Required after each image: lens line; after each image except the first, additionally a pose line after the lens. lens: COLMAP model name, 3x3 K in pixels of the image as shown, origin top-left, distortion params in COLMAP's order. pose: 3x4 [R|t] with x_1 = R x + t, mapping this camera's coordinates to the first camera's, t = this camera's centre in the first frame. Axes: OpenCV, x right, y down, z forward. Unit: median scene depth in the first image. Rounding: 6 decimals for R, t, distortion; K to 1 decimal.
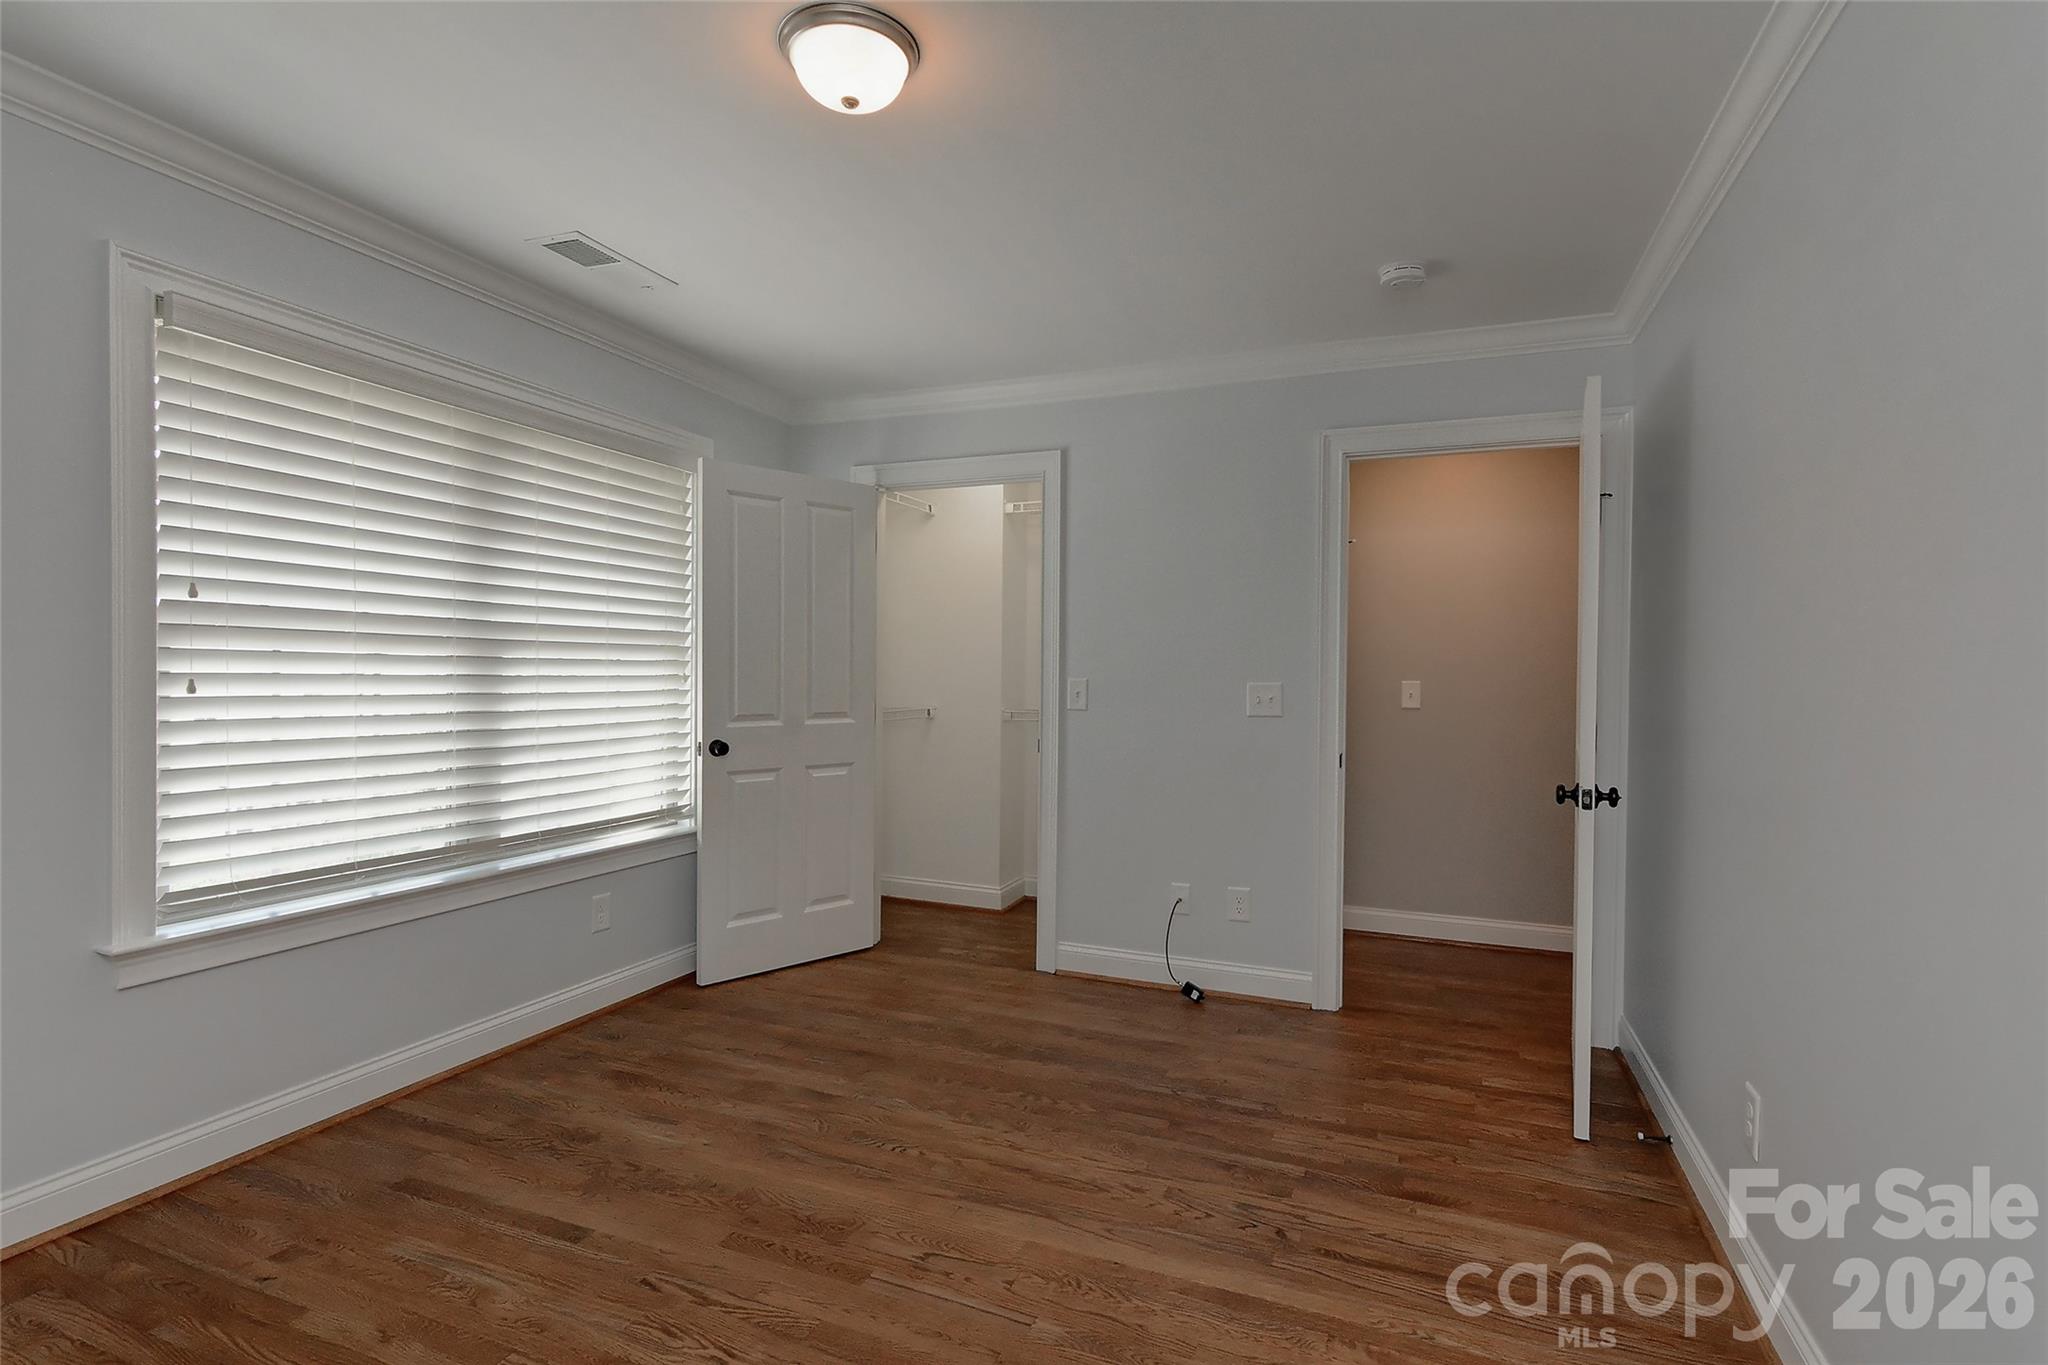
lens RADIAL K [[1008.4, 0, 1029.1], [0, 1008.4, 685.3], [0, 0, 1]] dist [0.006238, -0.002837]
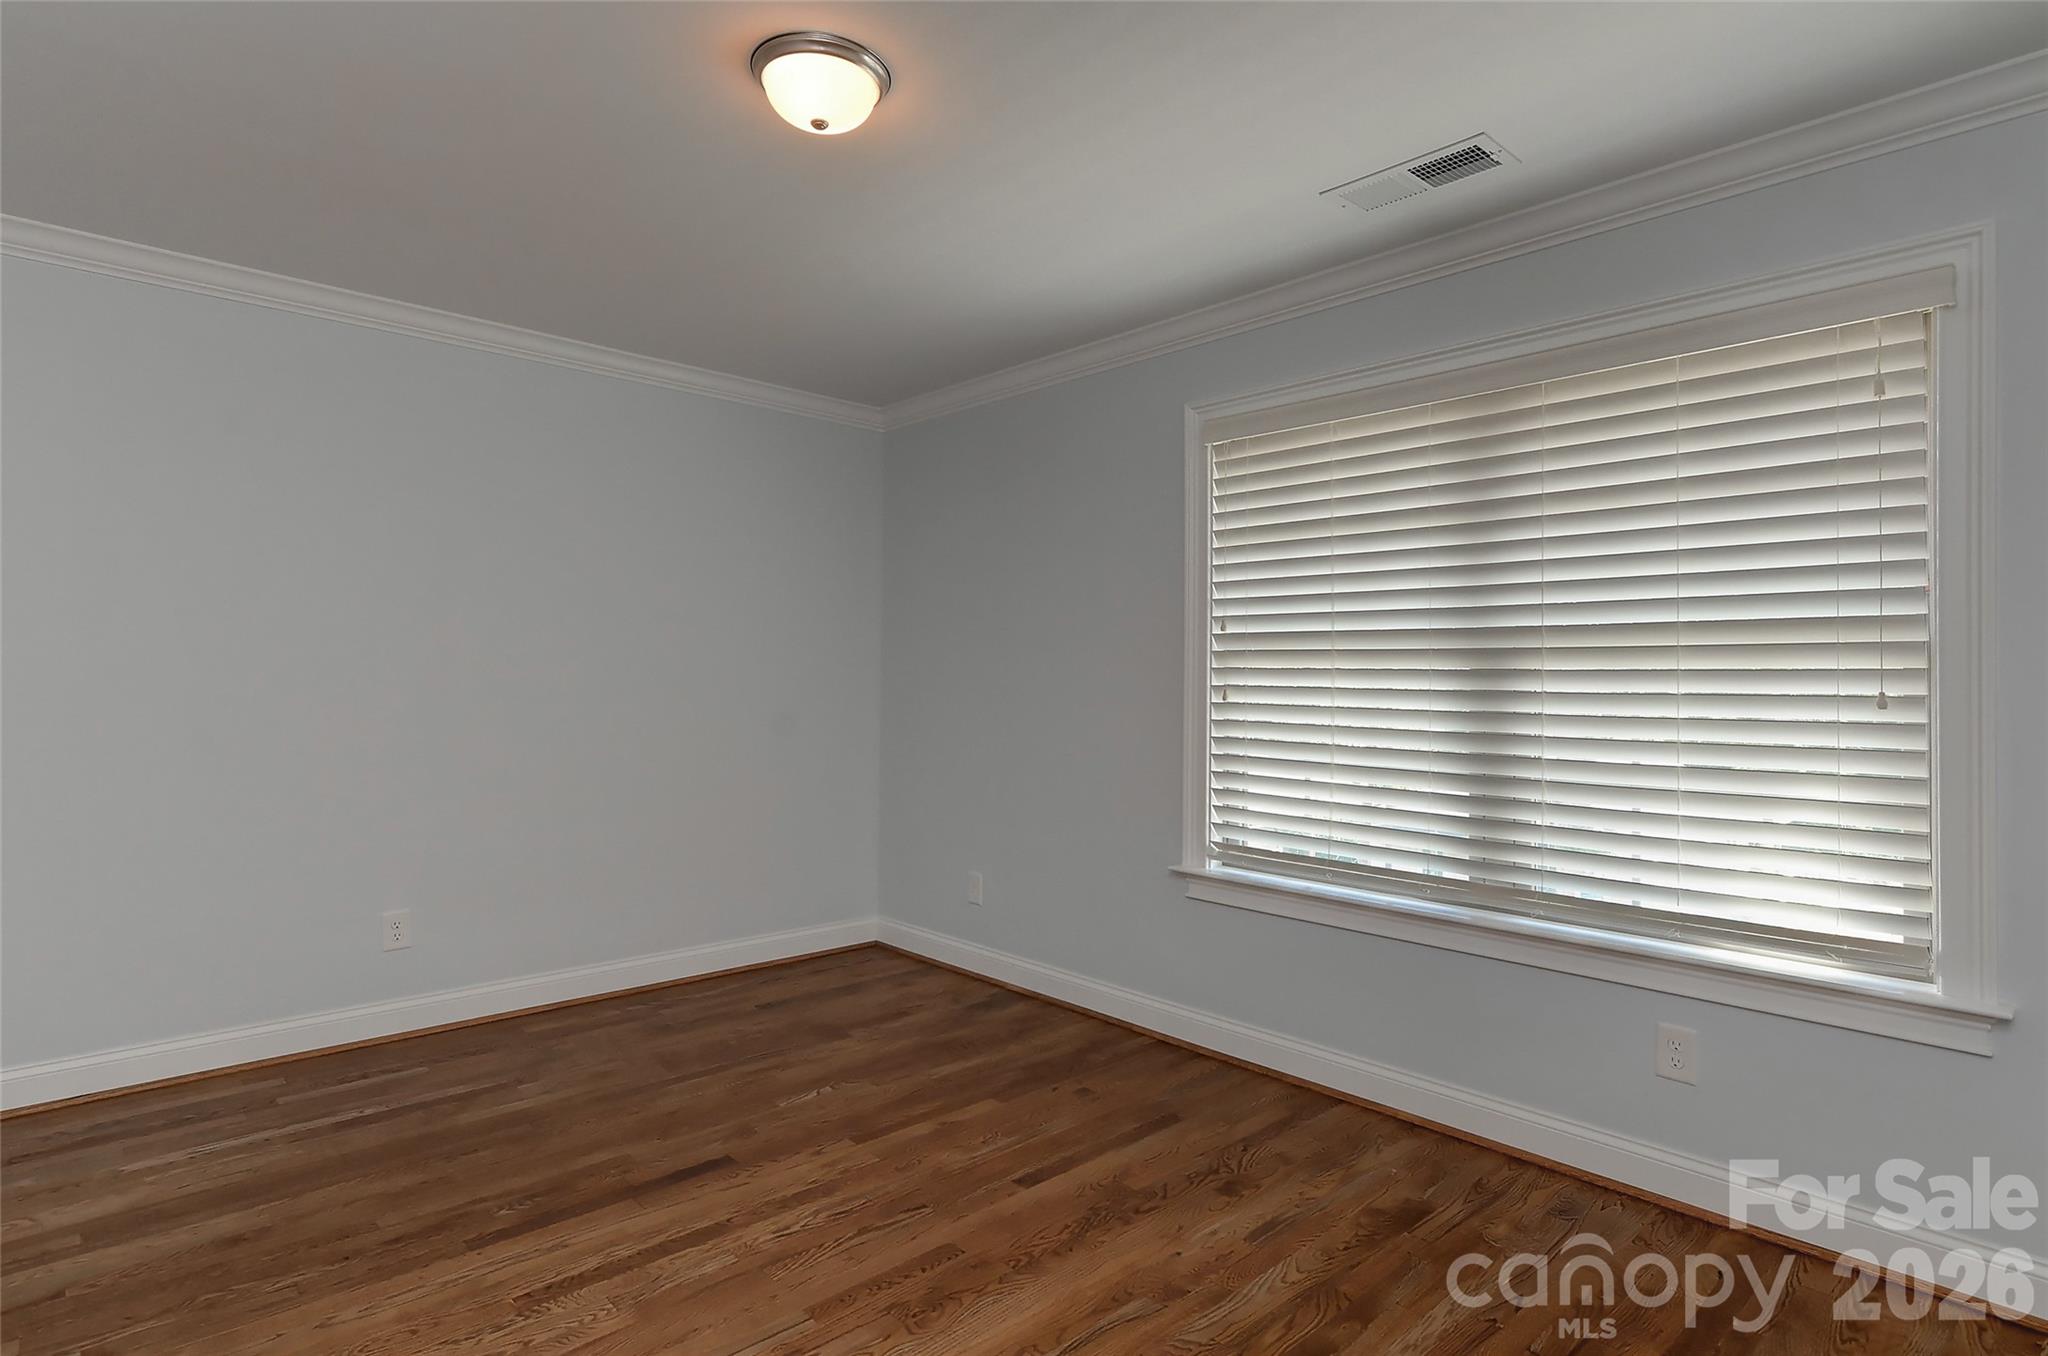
lens RADIAL K [[1008.4, 0, 1040.7], [0, 1008.4, 663.2], [0, 0, 1]] dist [0.006238, -0.002837]
pose [[-0.403106, -0.030452, -0.914646, 0.462623], [-0.026765, 0.999411, -0.021478, -0.005448], [0.914762, 0.015823, -0.403684, 1.146481]]
